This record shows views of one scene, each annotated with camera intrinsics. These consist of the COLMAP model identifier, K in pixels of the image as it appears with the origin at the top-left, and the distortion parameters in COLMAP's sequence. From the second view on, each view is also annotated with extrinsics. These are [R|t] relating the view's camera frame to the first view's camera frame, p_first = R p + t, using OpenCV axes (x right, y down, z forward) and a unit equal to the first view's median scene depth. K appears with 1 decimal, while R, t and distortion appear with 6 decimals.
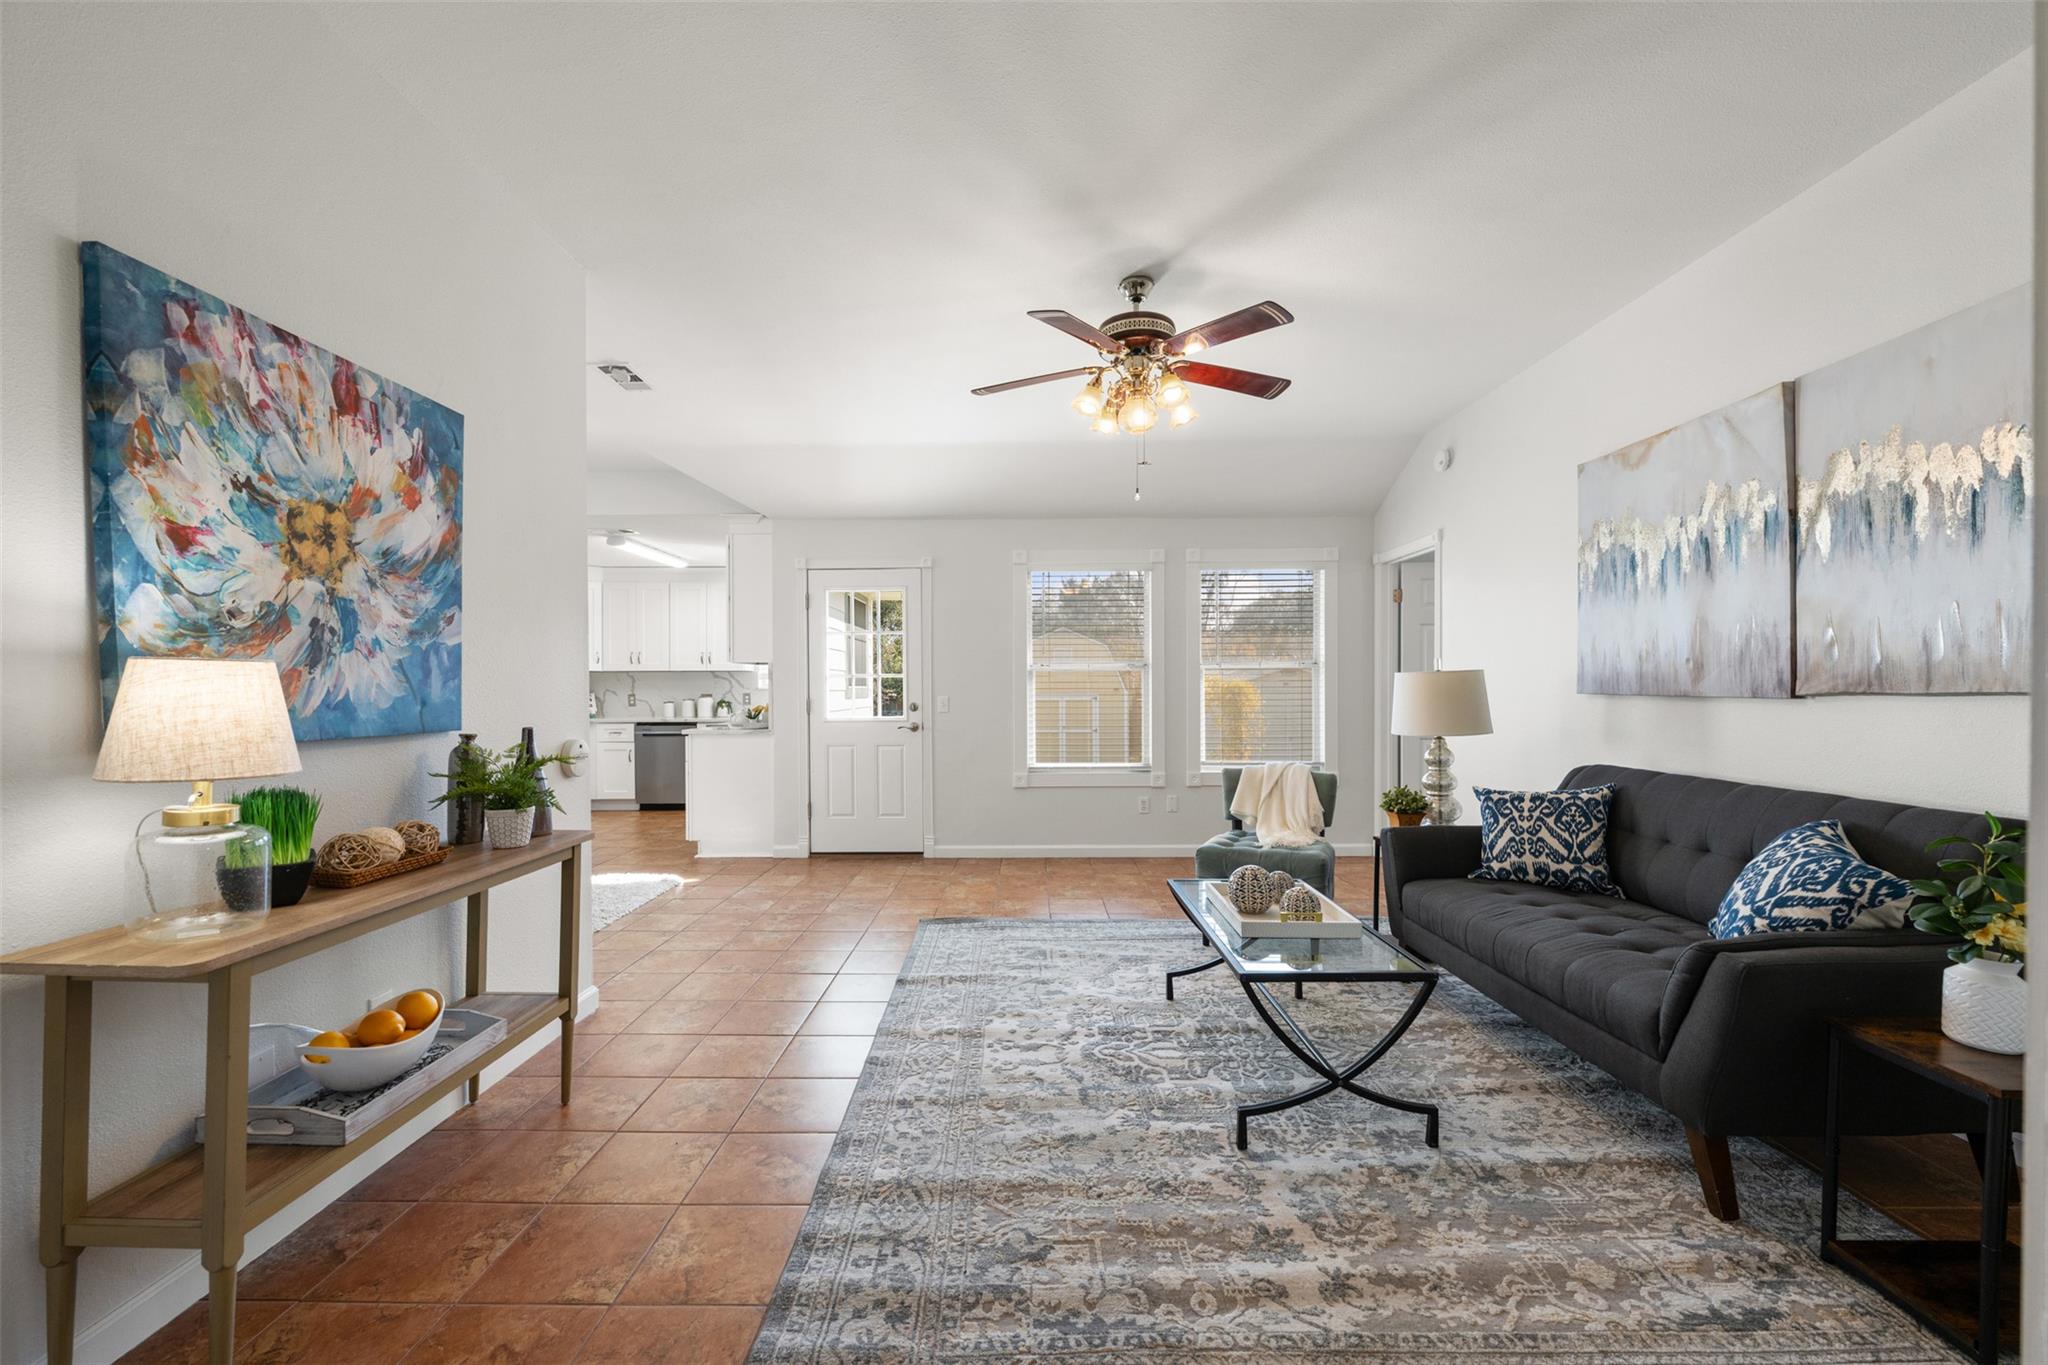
lens RADIAL K [[810.7, 0, 1021.1], [0, 810.7, 700.7], [0, 0, 1]] dist [-0.000950, -0.000041]
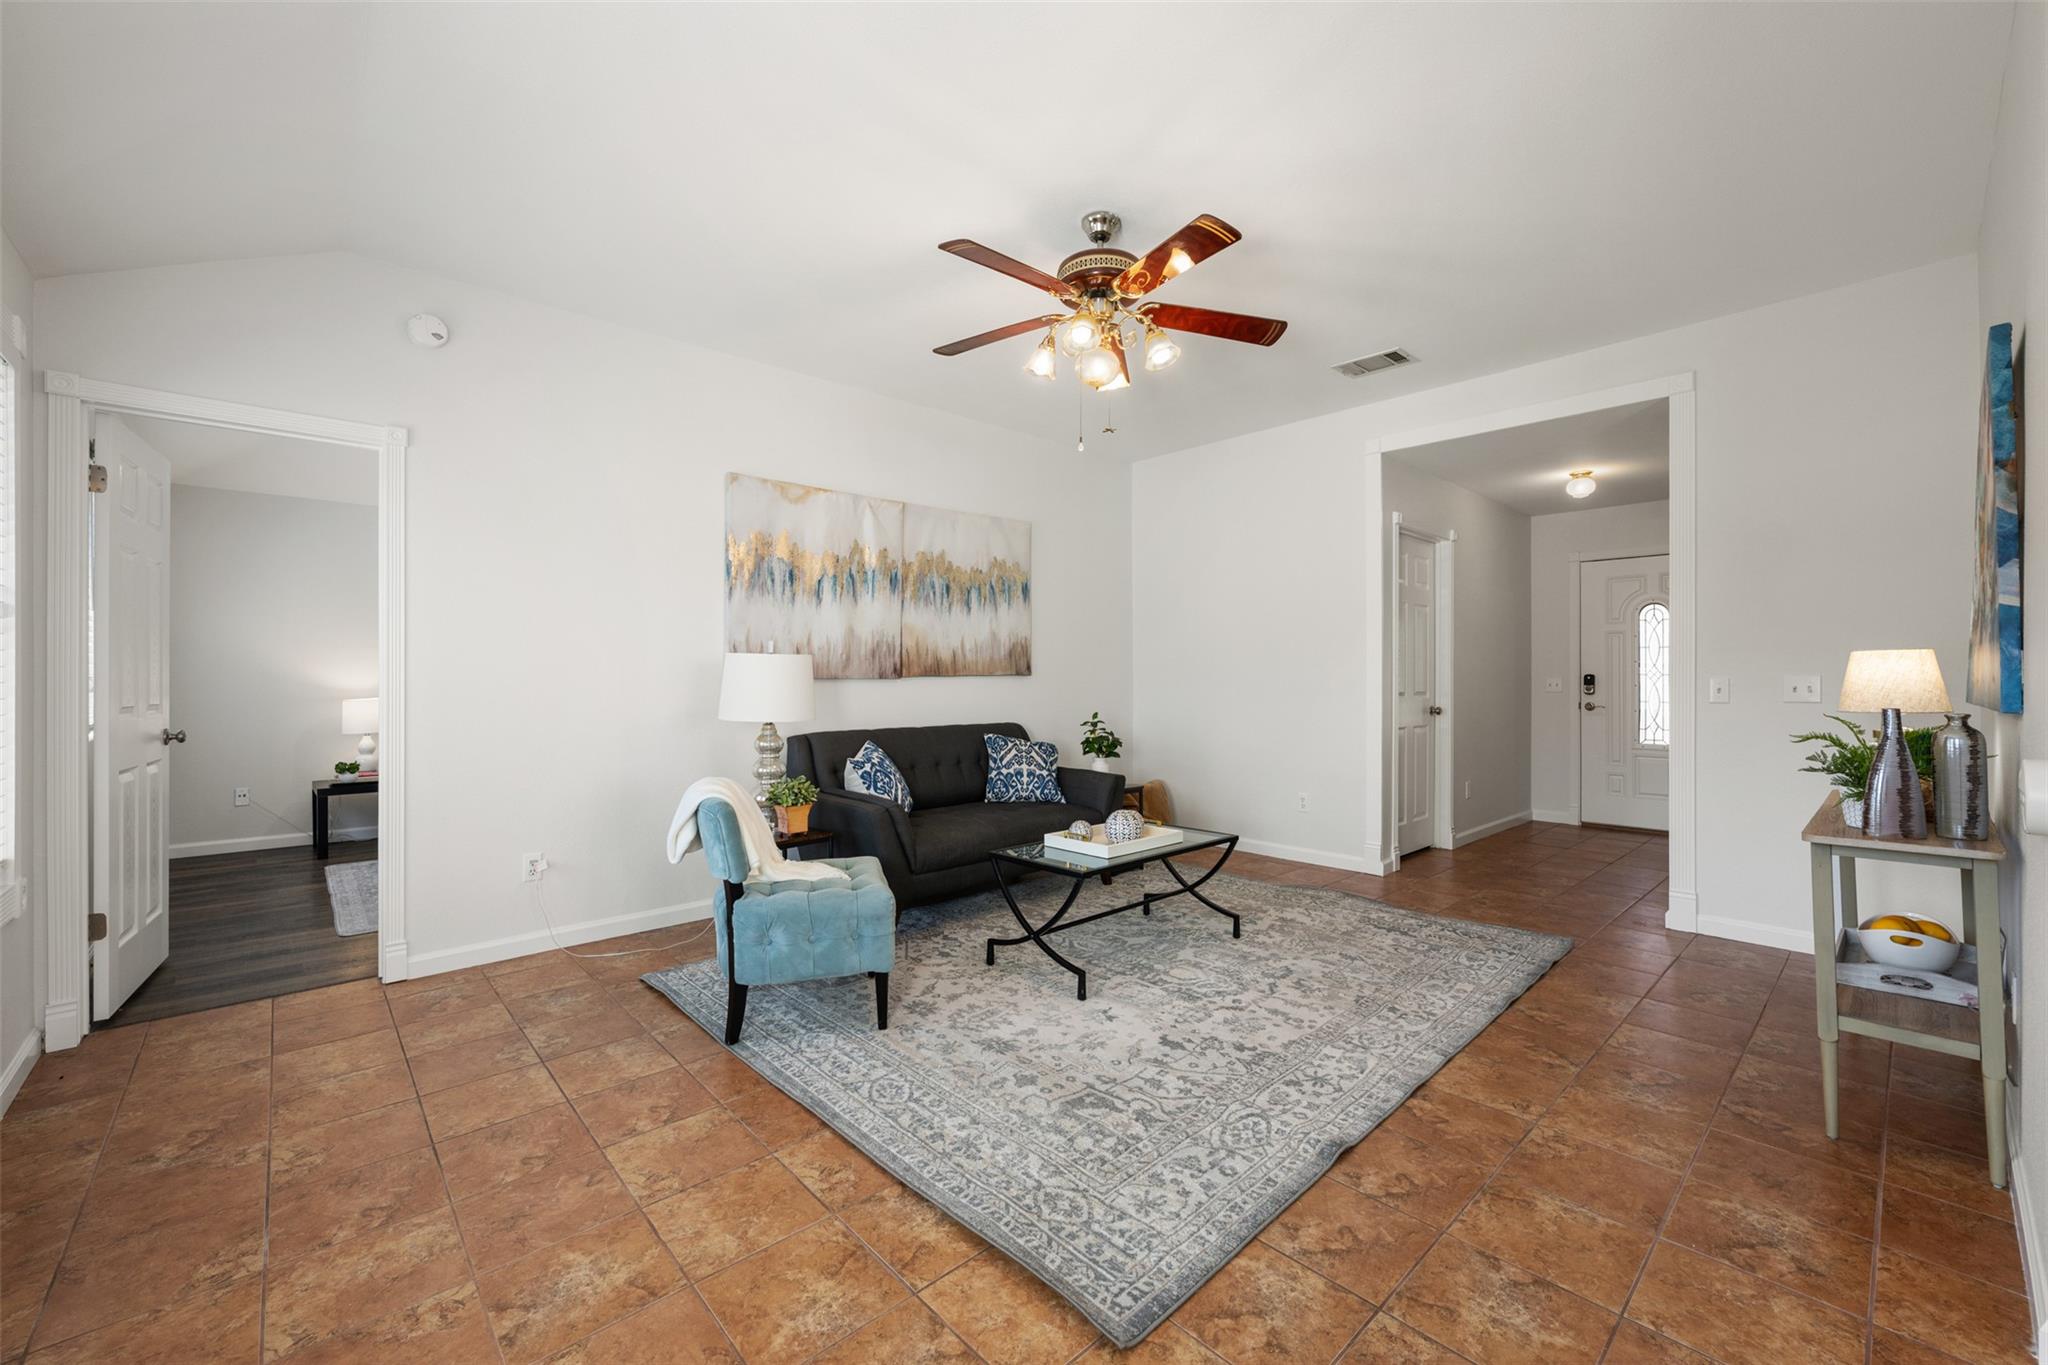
lens RADIAL K [[811.8, 0, 1018.3], [0, 811.8, 686.8], [0, 0, 1]] dist [-0.001890, -0.000125]
pose [[-0.675529, -0.006681, 0.737303, -0.518691], [0.014425, 0.999648, 0.022275, -0.019010], [-0.737192, 0.025683, -0.675195, 1.894910]]
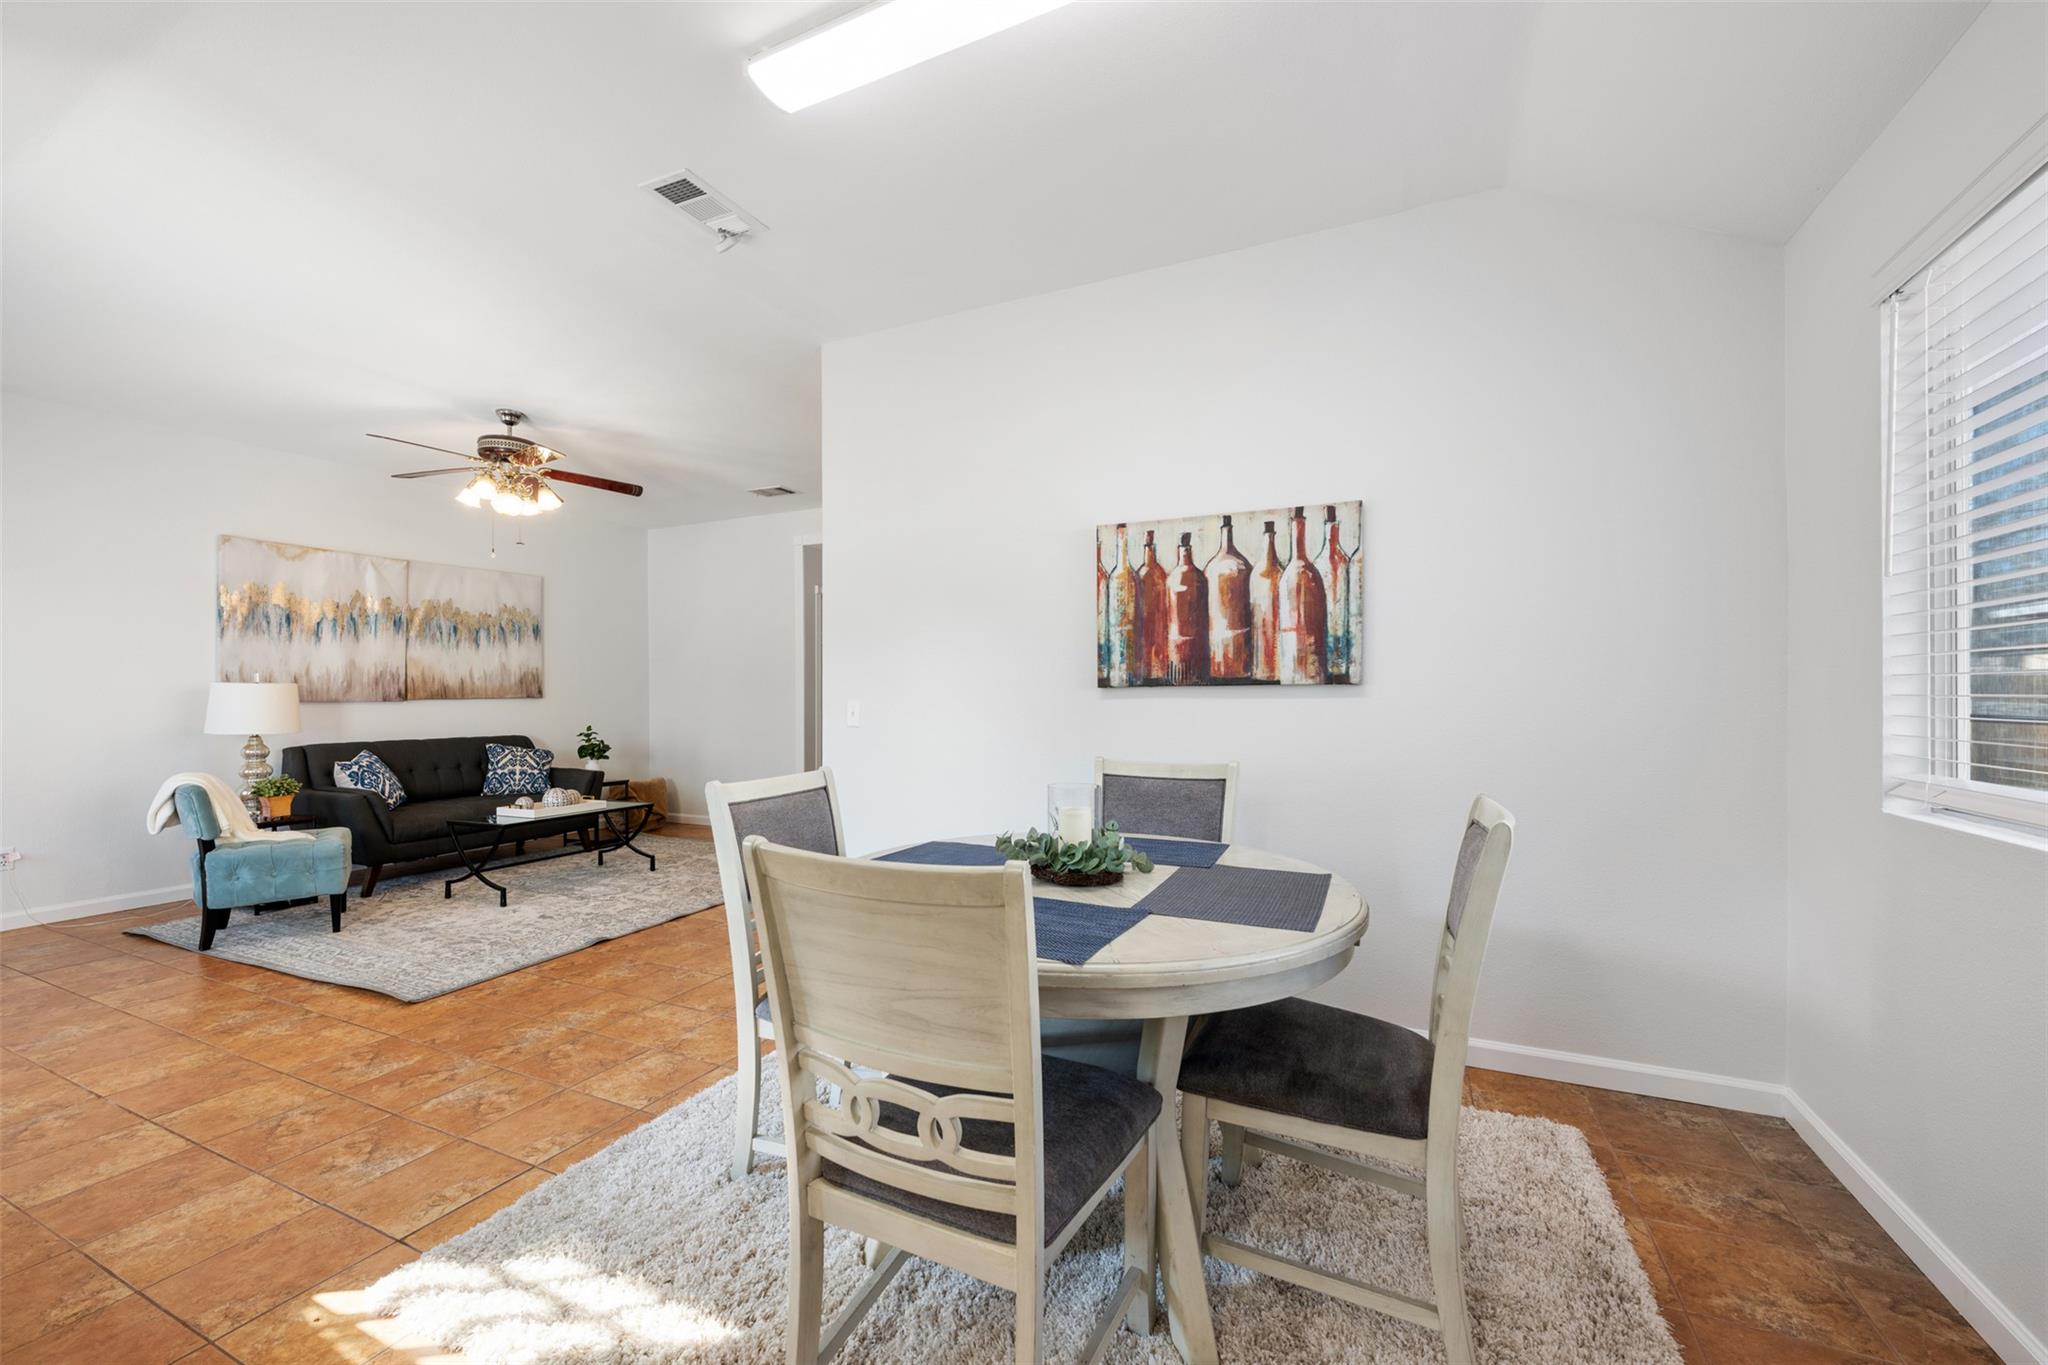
lens RADIAL K [[810.7, 0, 1021.1], [0, 810.7, 700.7], [0, 0, 1]] dist [-0.000950, -0.000041]
pose [[-0.906436, 0.004024, 0.422324, -1.448525], [0.013548, 0.999717, 0.019553, -0.022742], [-0.422126, 0.023445, -0.906234, 2.168477]]
